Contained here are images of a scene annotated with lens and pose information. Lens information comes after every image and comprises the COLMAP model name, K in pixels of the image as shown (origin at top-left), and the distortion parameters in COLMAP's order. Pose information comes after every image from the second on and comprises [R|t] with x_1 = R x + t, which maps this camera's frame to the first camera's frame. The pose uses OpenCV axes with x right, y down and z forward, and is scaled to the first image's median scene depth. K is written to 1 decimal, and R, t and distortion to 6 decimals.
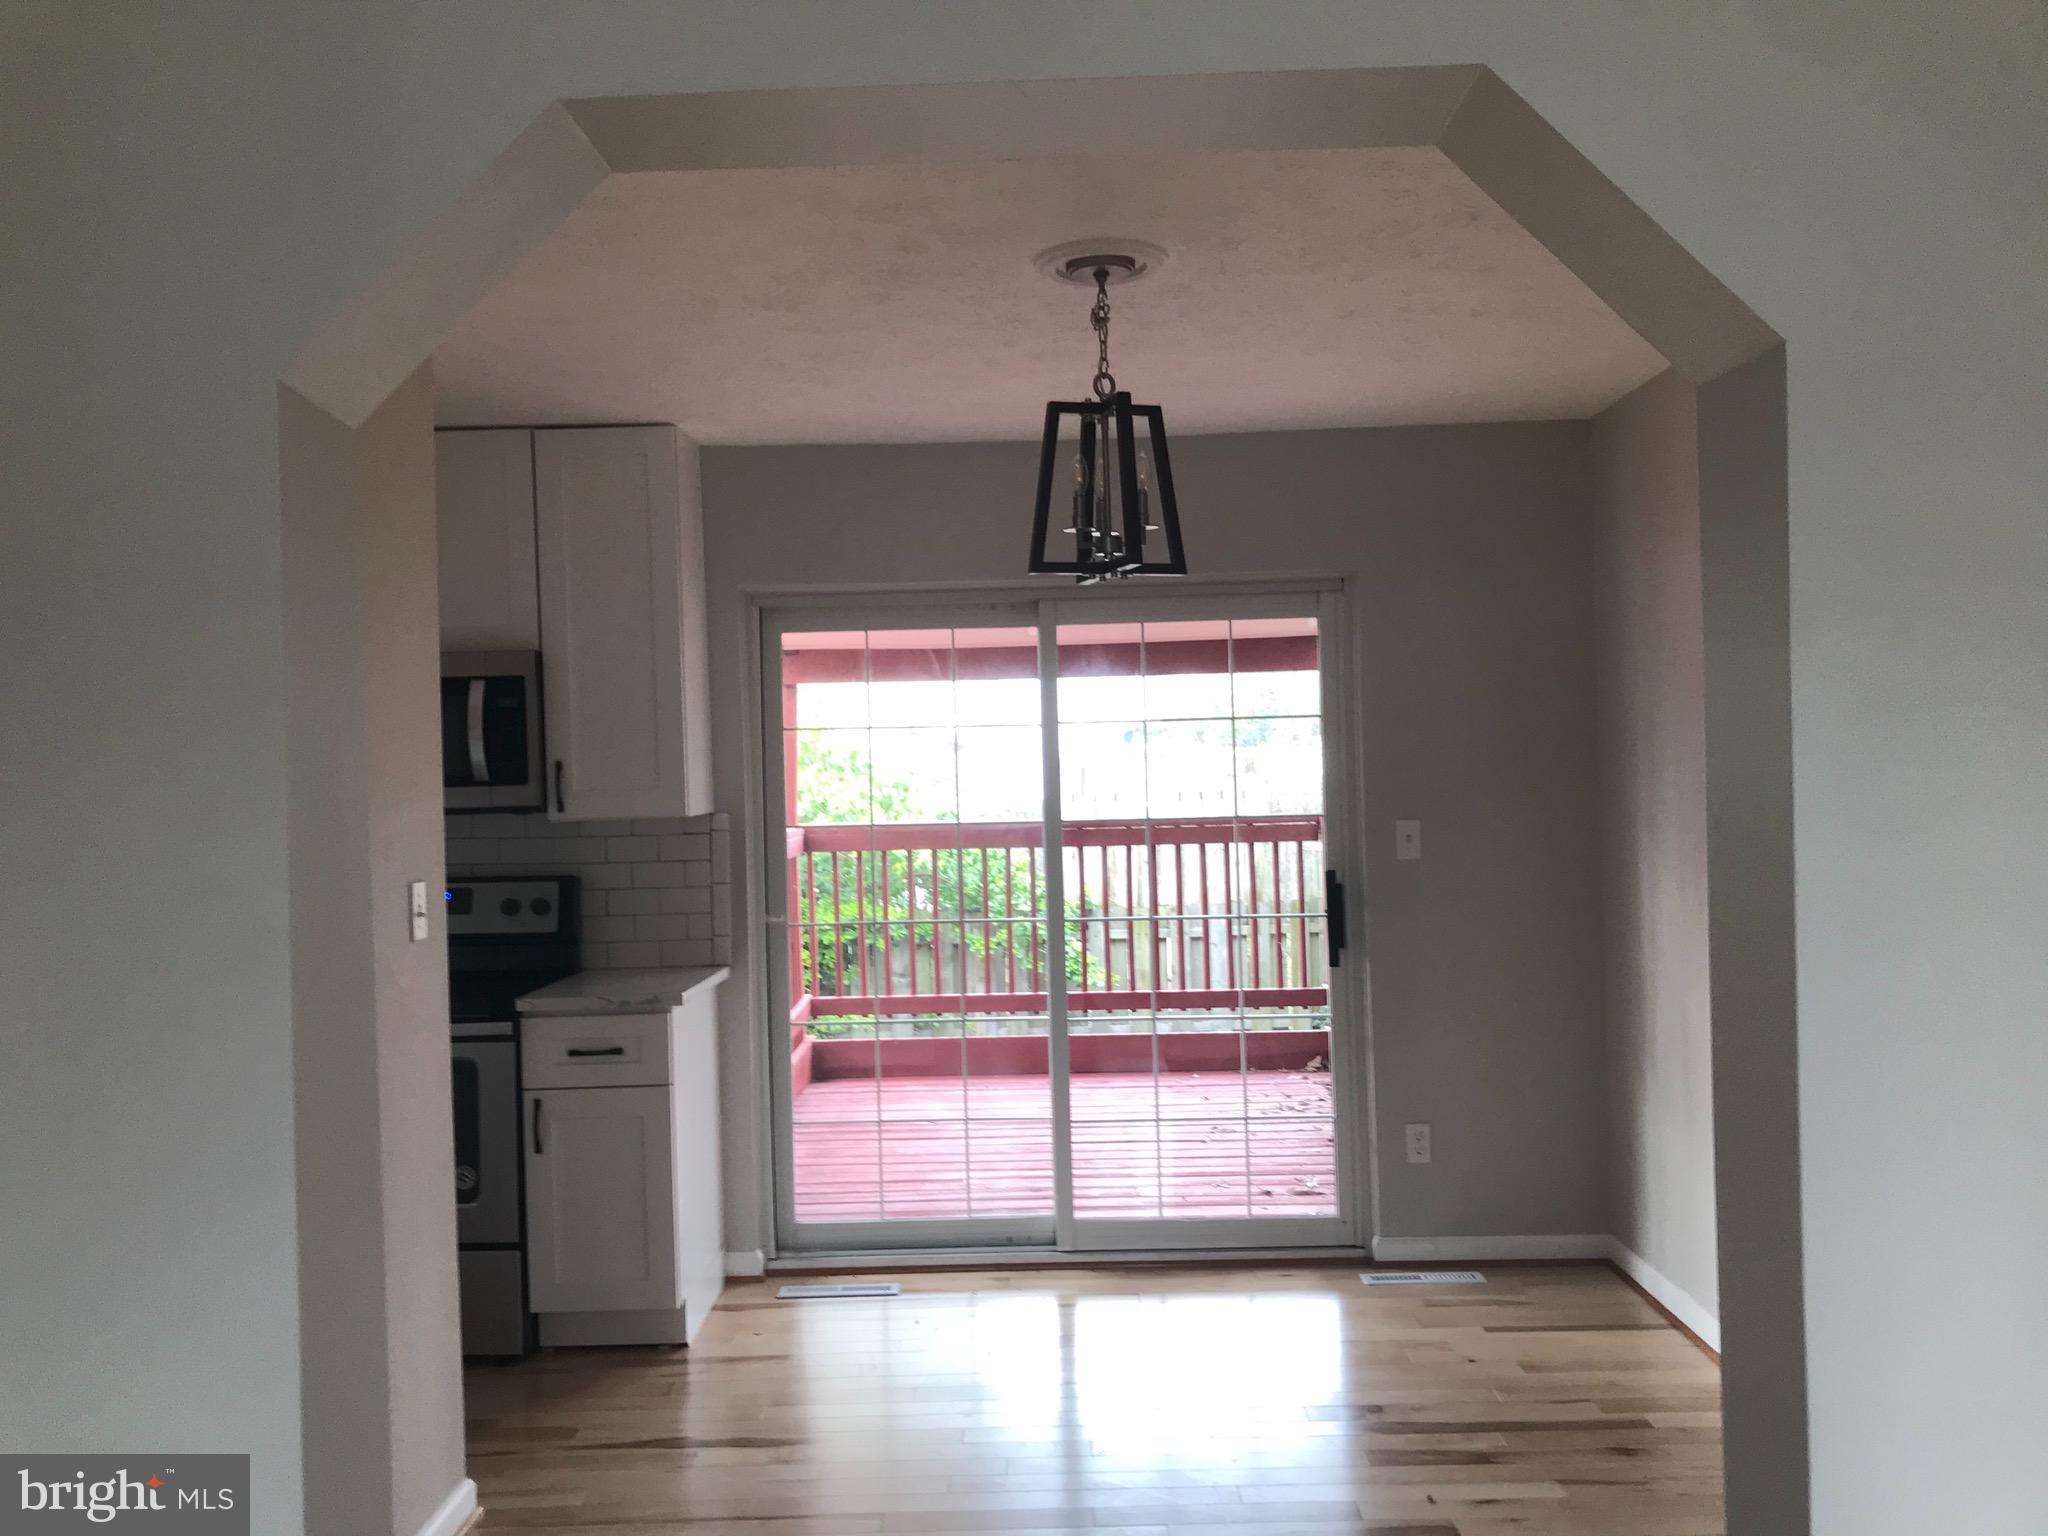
lens RADIAL K [[1721.3, 0, 1022.5], [0, 1721.3, 776.2], [0, 0, 1]] dist [-0.017593, -0.000646]
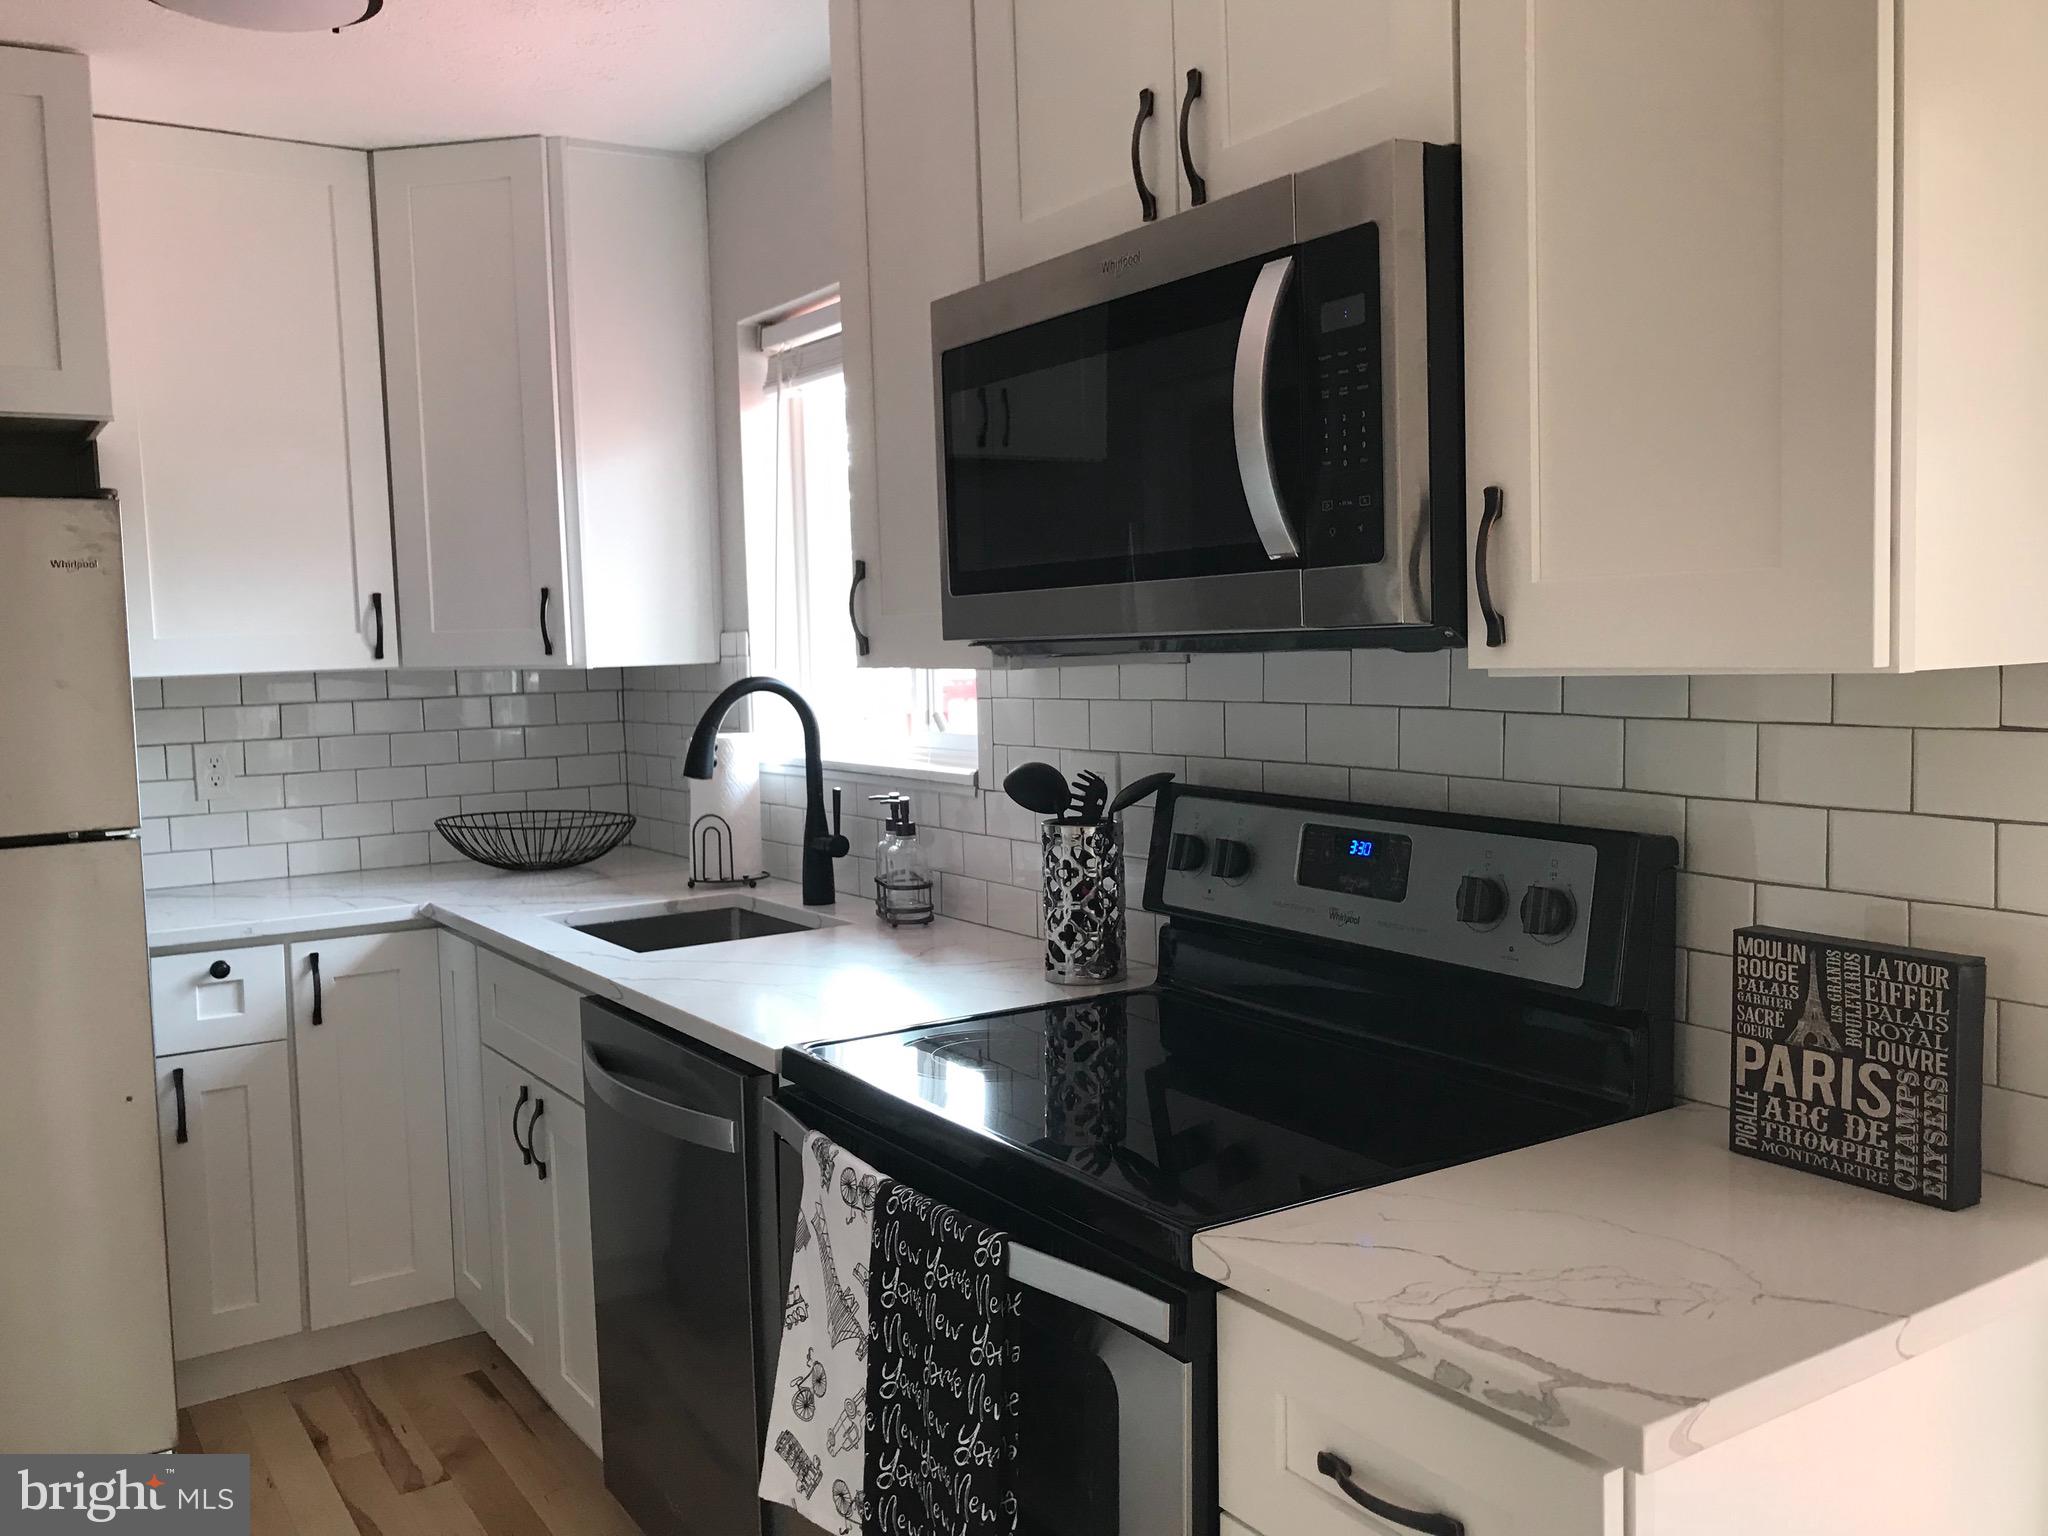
lens RADIAL K [[1721.3, 0, 1022.5], [0, 1721.3, 776.2], [0, 0, 1]] dist [-0.017593, -0.000646]
pose [[0.550430, 0.073112, -0.831674, -0.049292], [0.014010, 0.995209, 0.096760, 0.012819], [0.834764, -0.064911, 0.546768, 0.750552]]
